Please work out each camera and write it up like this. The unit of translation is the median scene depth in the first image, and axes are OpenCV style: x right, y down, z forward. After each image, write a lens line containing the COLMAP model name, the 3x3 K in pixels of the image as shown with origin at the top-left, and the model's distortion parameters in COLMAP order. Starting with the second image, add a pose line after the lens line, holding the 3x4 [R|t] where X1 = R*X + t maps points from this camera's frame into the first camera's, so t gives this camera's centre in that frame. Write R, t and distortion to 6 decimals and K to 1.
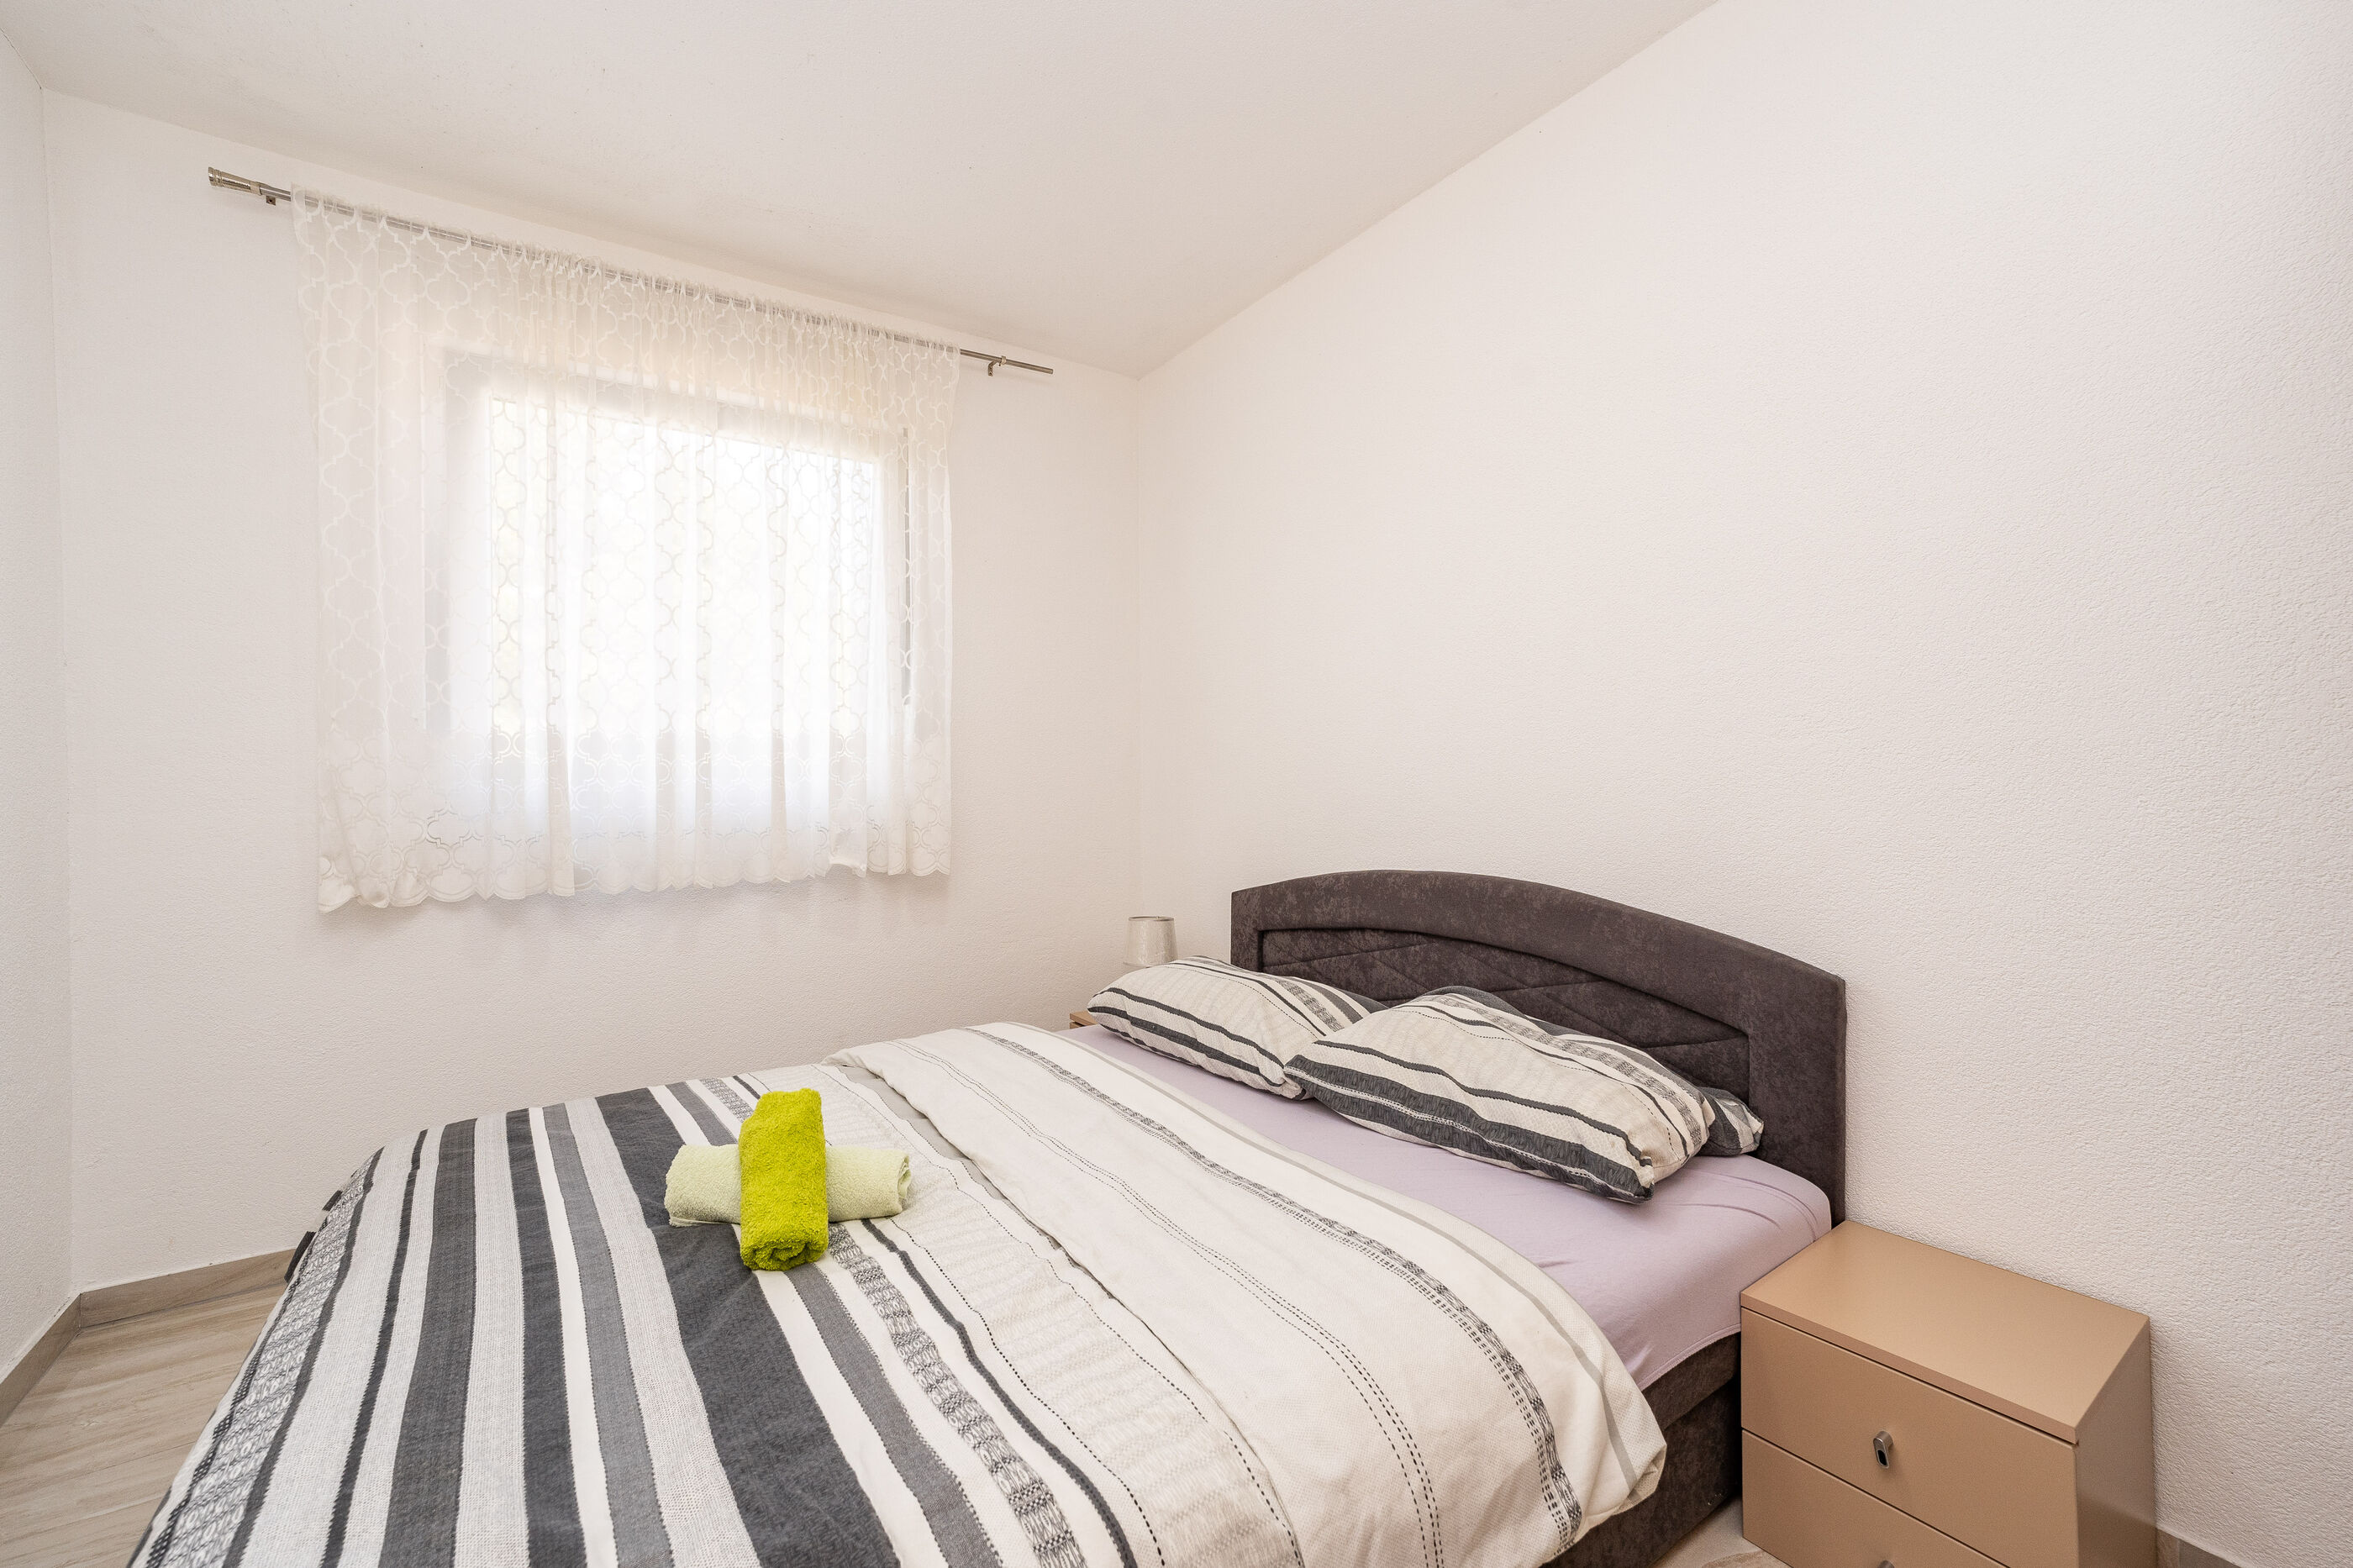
lens RADIAL K [[963.8, 0, 1183.6], [0, 963.8, 784.0], [0, 0, 1]] dist [-0.018461, 0.007597]
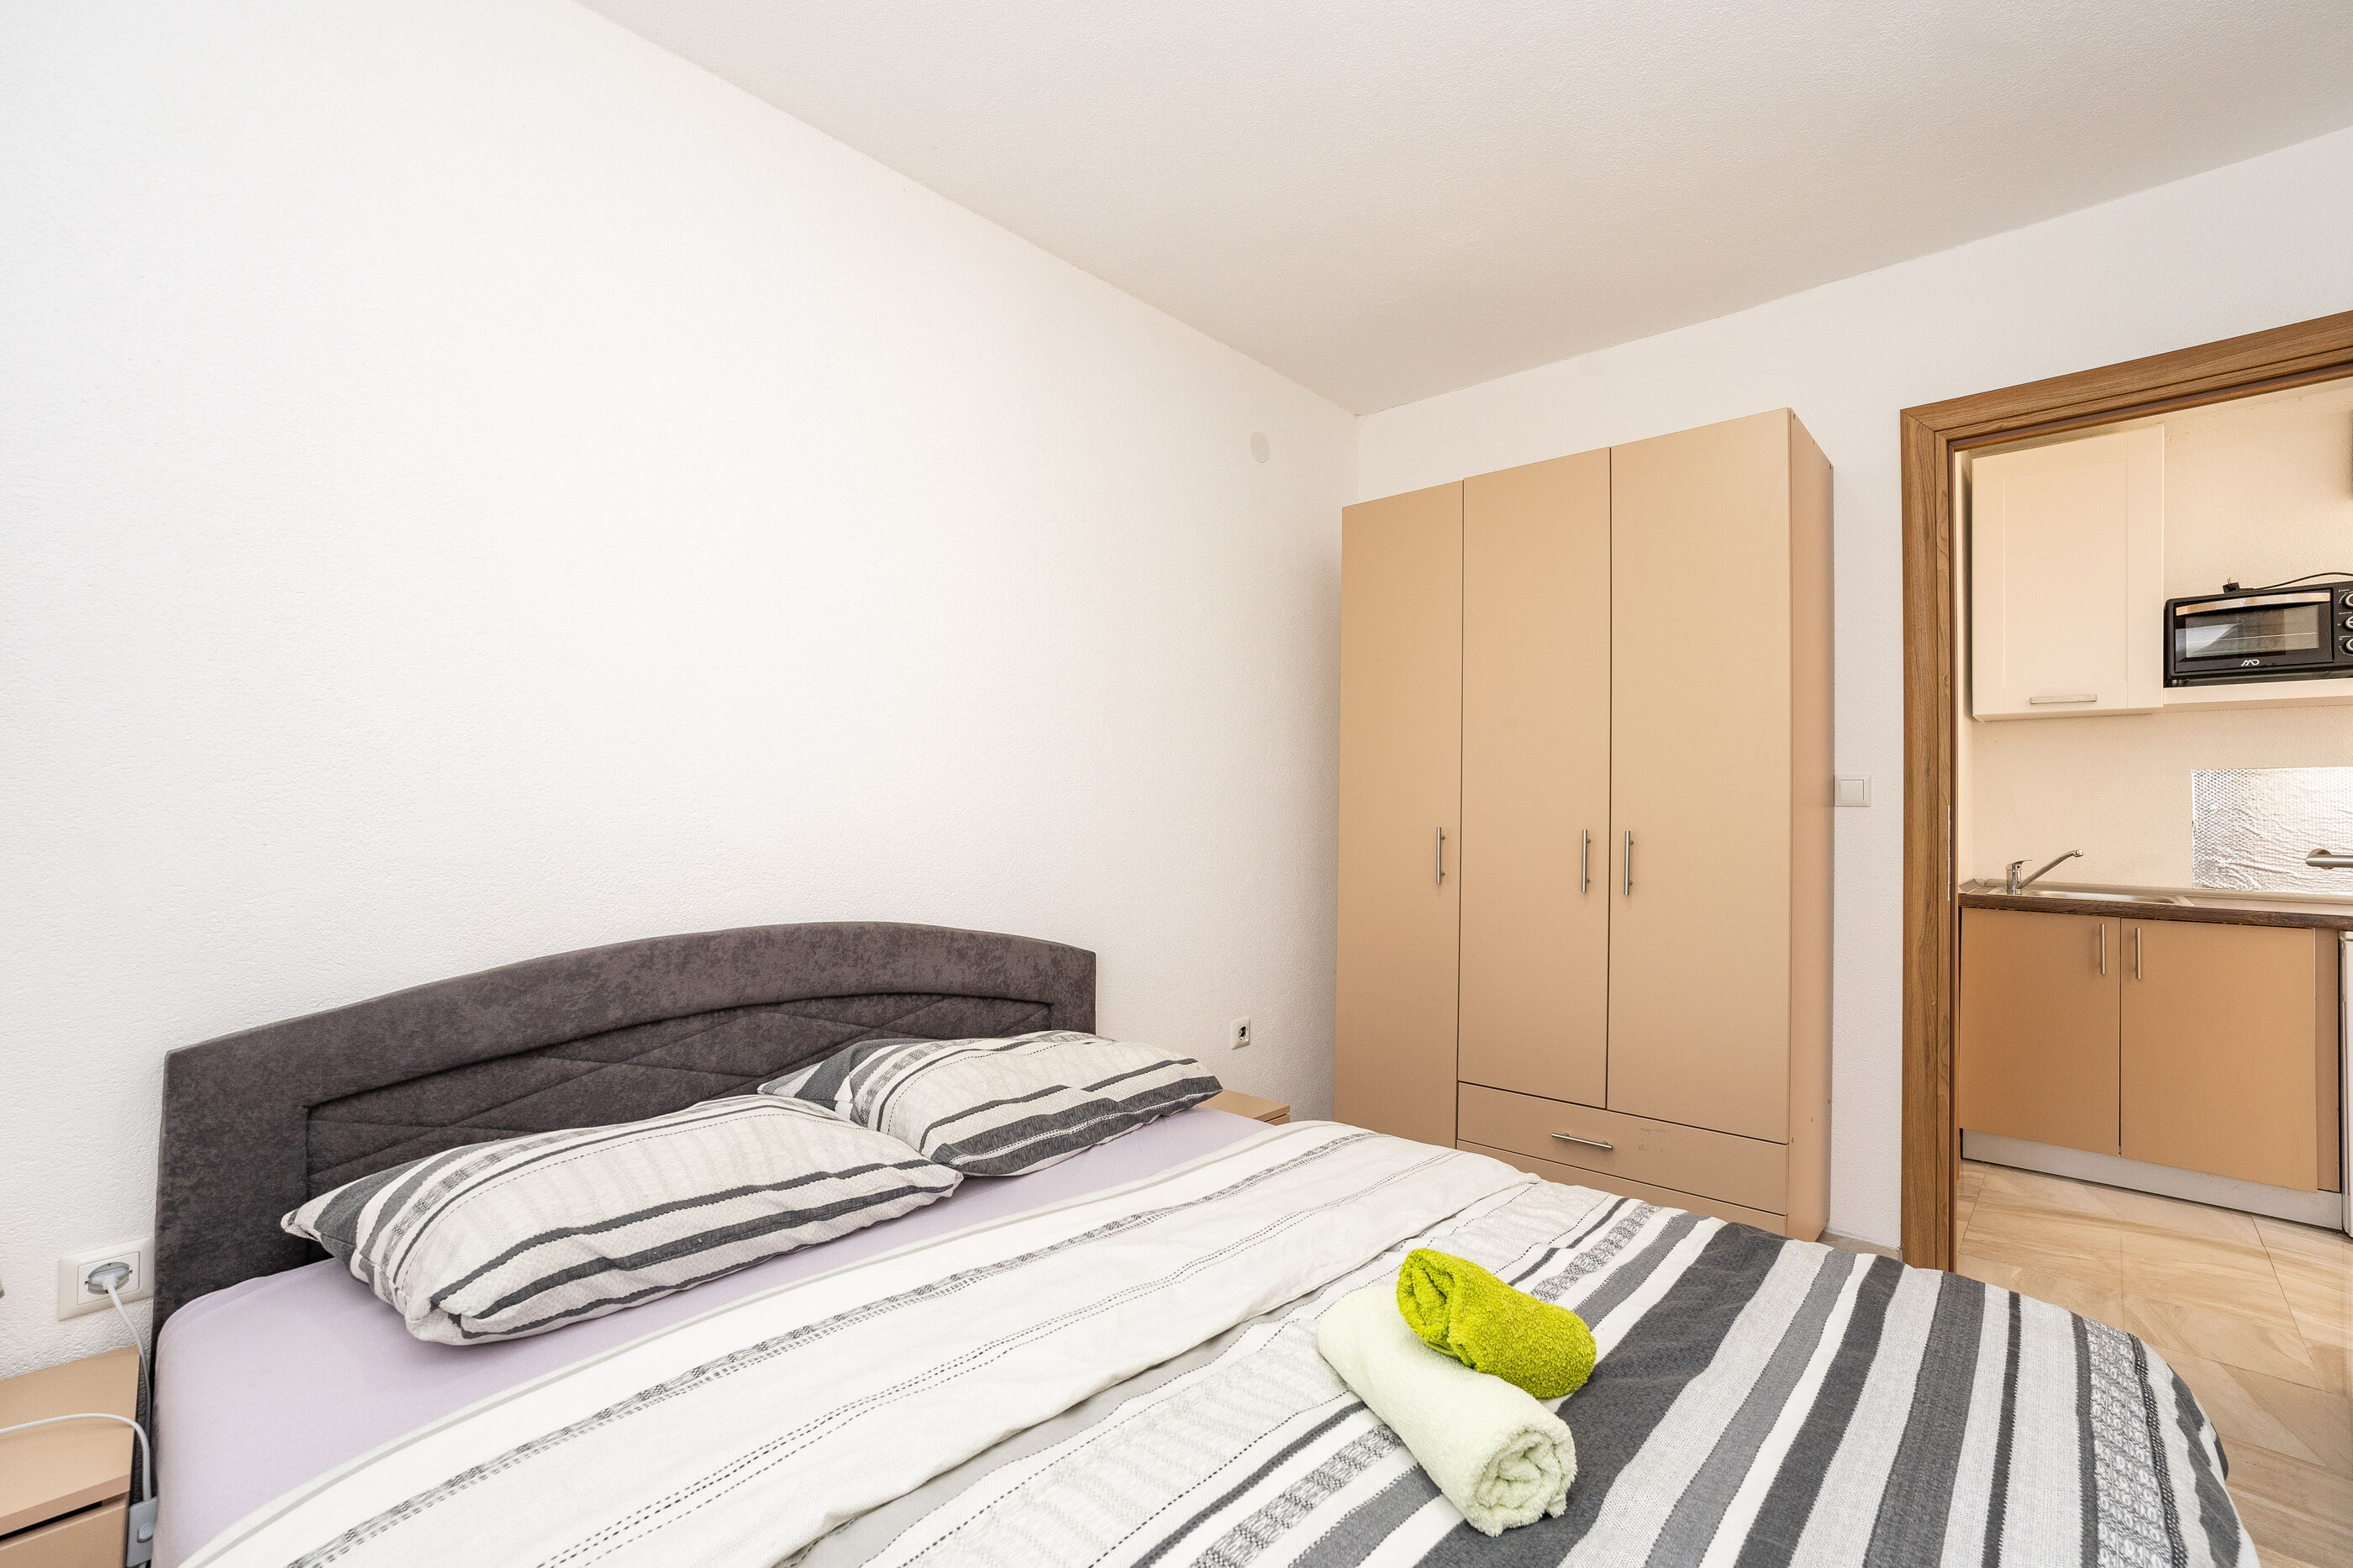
lens RADIAL K [[963.8, 0, 1254.3], [0, 963.8, 802.3], [0, 0, 1]] dist [-0.018461, 0.007597]
pose [[-0.234530, 0.023802, 0.971817, -0.854522], [-0.017958, 0.999424, -0.028812, -0.003105], [-0.971943, -0.024209, -0.233968, 1.024853]]
